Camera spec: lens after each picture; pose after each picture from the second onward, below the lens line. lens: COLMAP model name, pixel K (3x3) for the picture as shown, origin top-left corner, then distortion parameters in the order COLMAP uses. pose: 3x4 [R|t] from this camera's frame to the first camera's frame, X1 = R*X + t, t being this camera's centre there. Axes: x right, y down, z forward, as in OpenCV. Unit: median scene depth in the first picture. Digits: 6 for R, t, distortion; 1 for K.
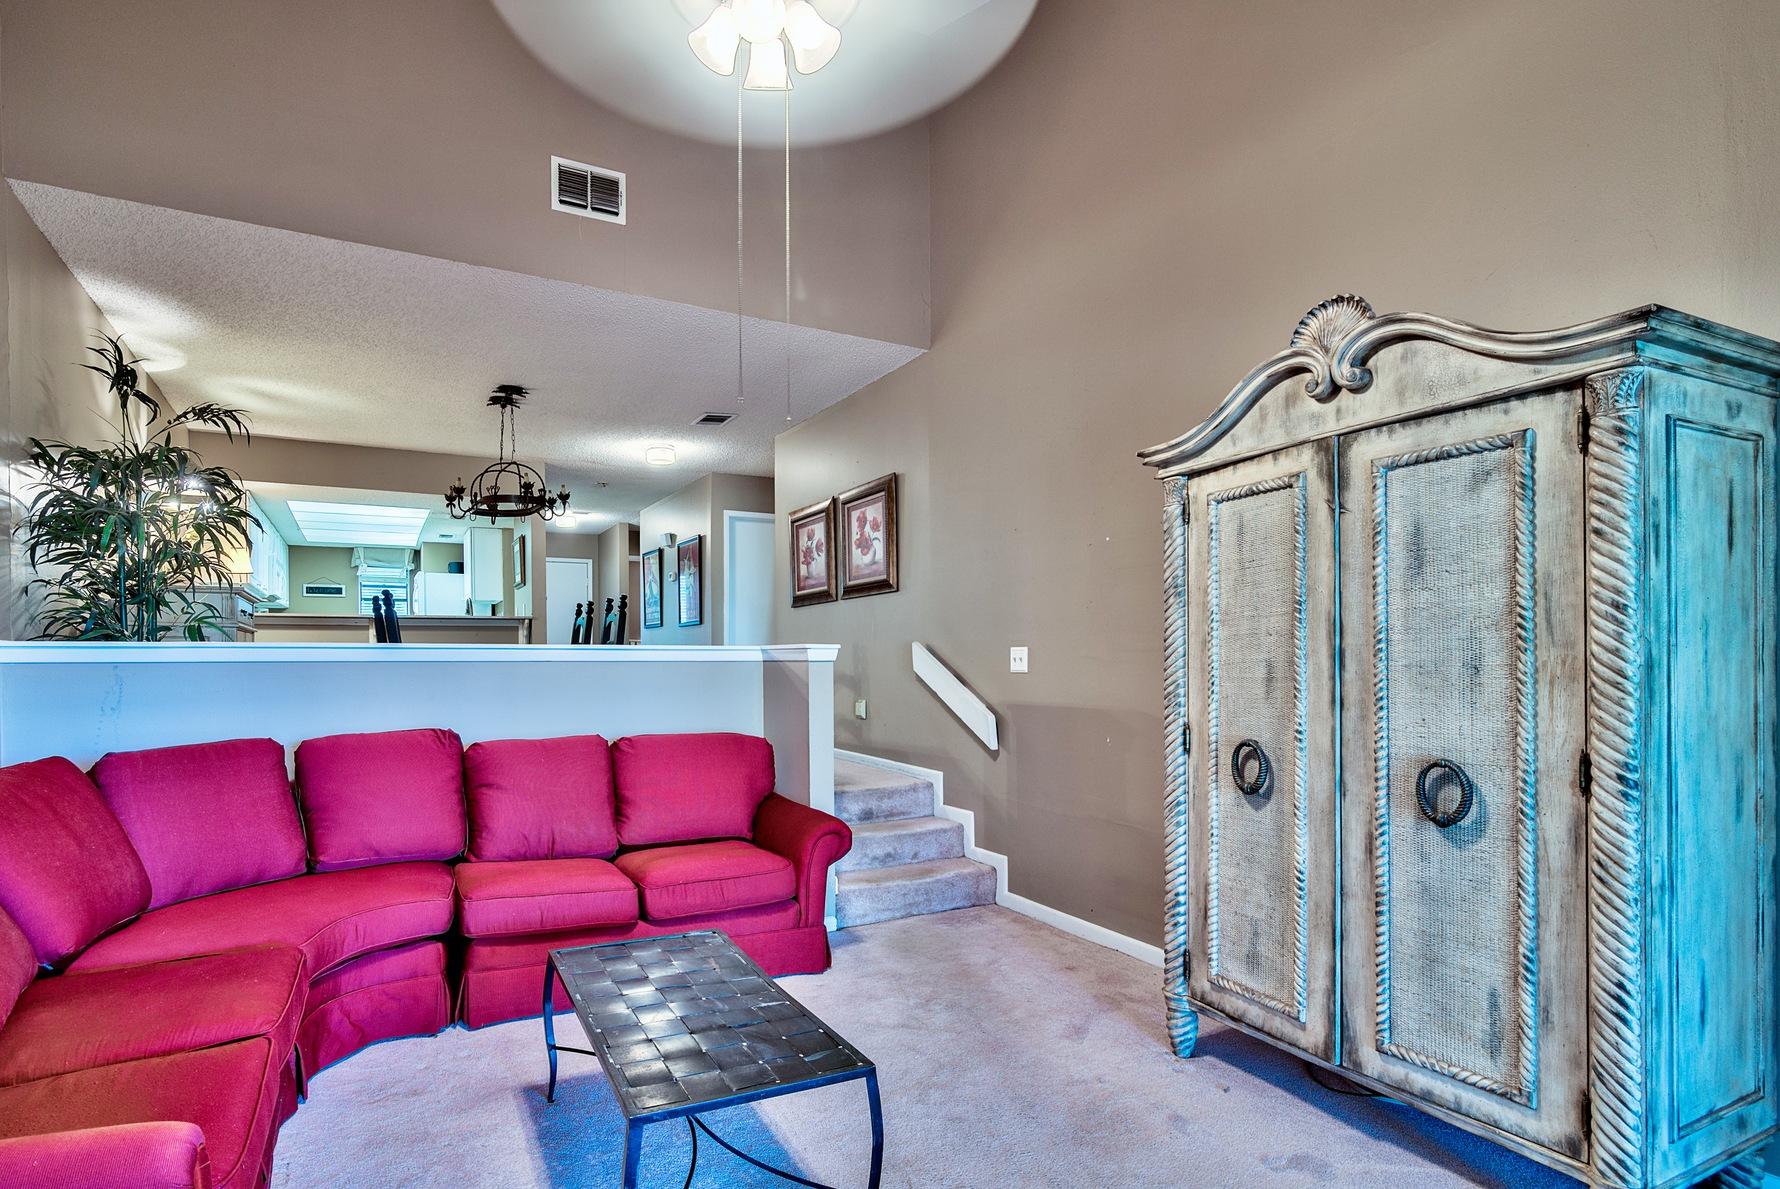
lens RADIAL K [[889.0, 0, 807.9], [0, 889.0, 663.0], [0, 0, 1]] dist [-0.002749, -0.000743]
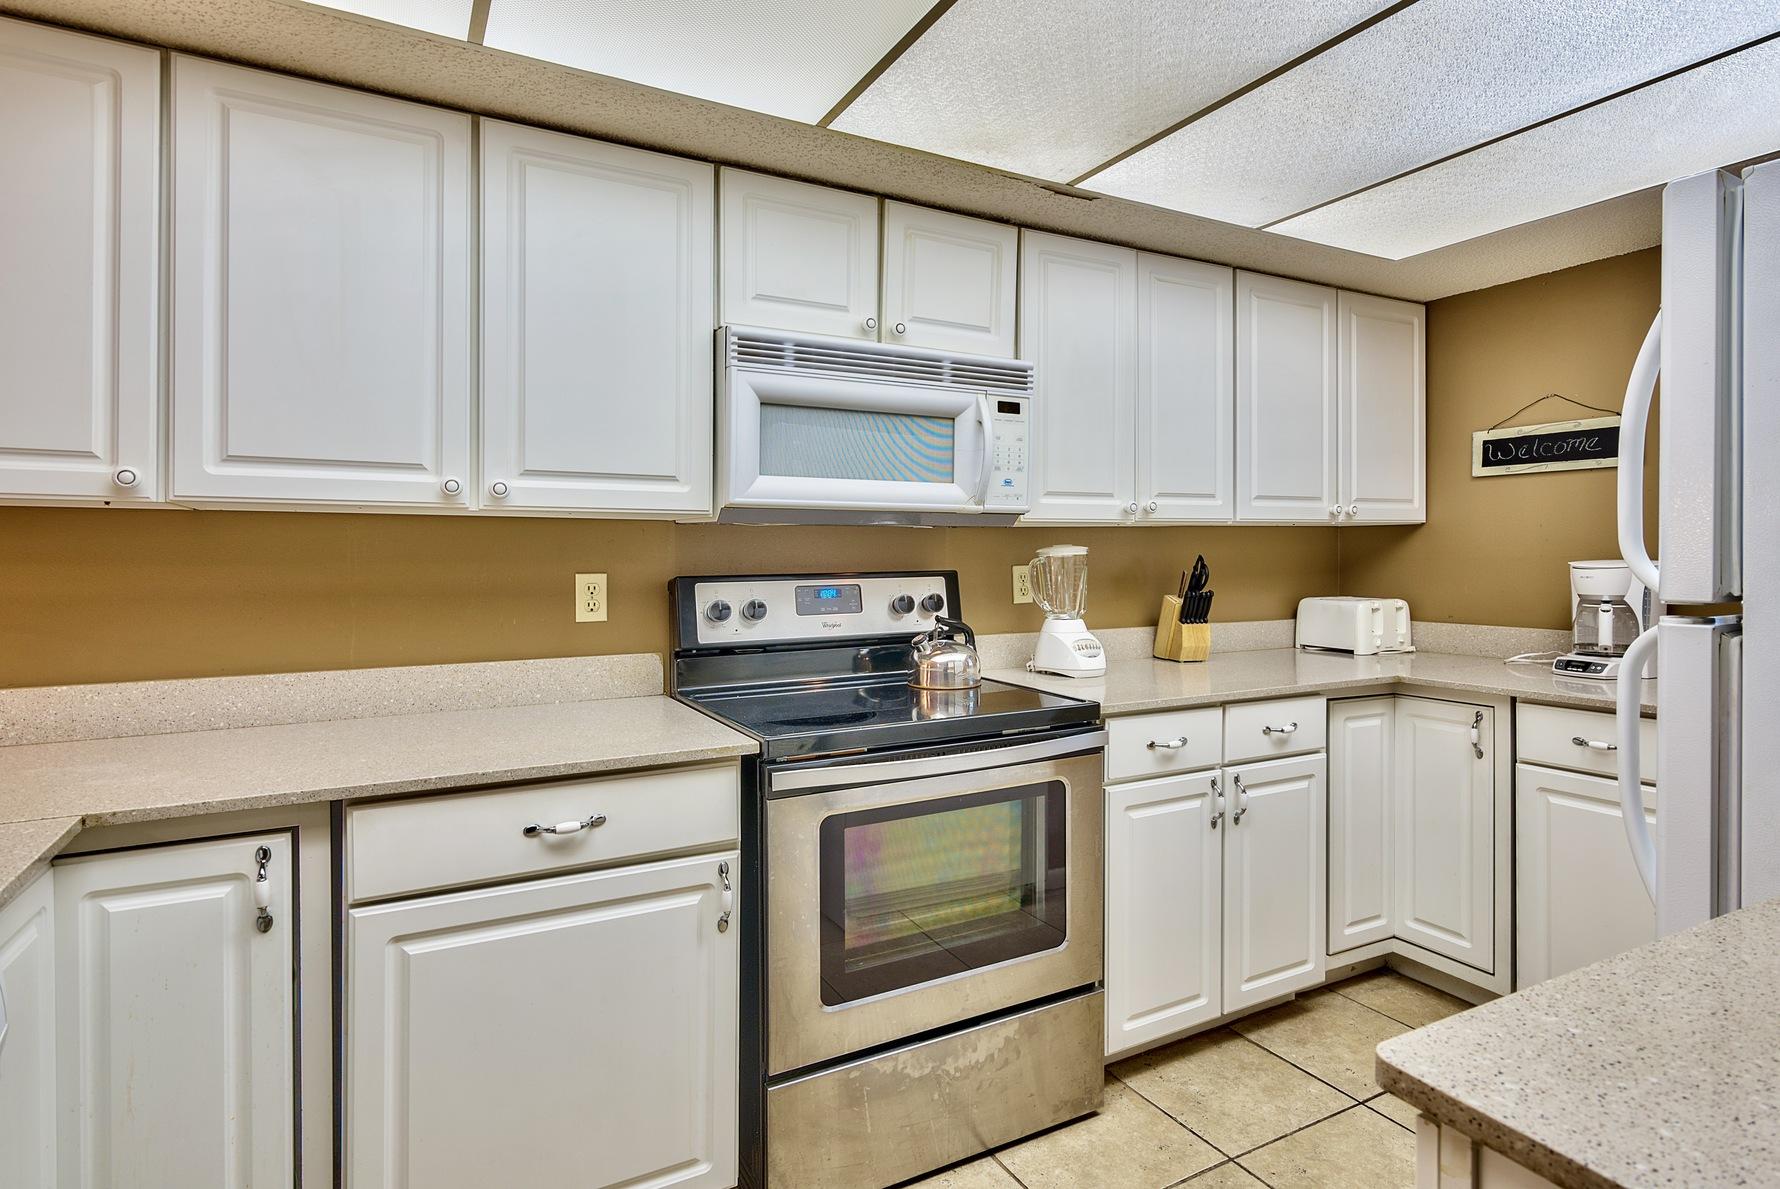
lens RADIAL K [[895.0, 0, 879.2], [0, 895.0, 553.3], [0, 0, 1]] dist [-0.002536, -0.000116]
pose [[0.020196, 0.007704, -0.999766, -1.284297], [-0.003385, 0.999965, 0.007637, -0.229736], [0.999790, 0.003230, 0.020221, 3.509848]]
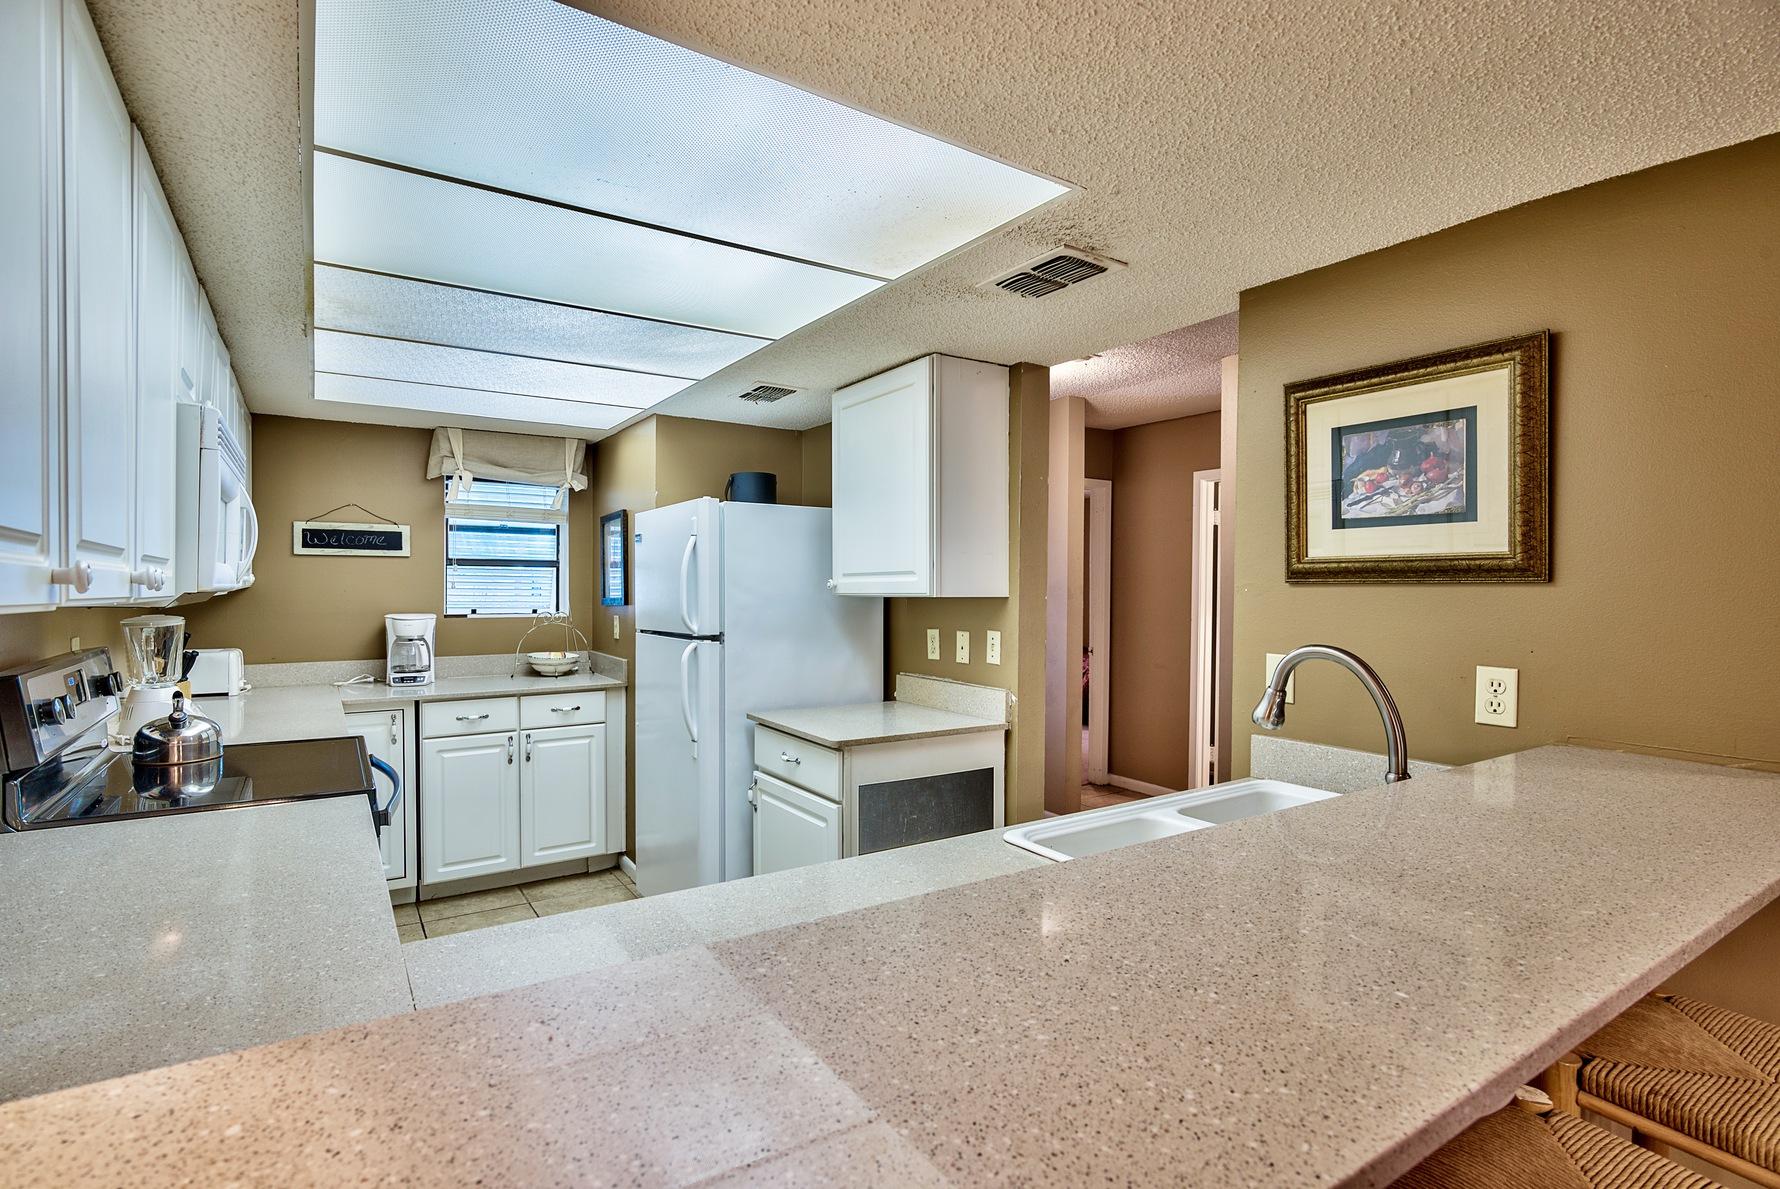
lens RADIAL K [[842.8, 0, 890.0], [0, 842.8, 594.5], [0, 0, 1]] dist [-0.000124, 0.000073]
pose [[0.993866, 0.011845, 0.109952, -1.552468], [-0.012040, 0.999927, 0.001114, -0.266519], [-0.109931, -0.002431, 0.993936, 2.687844]]
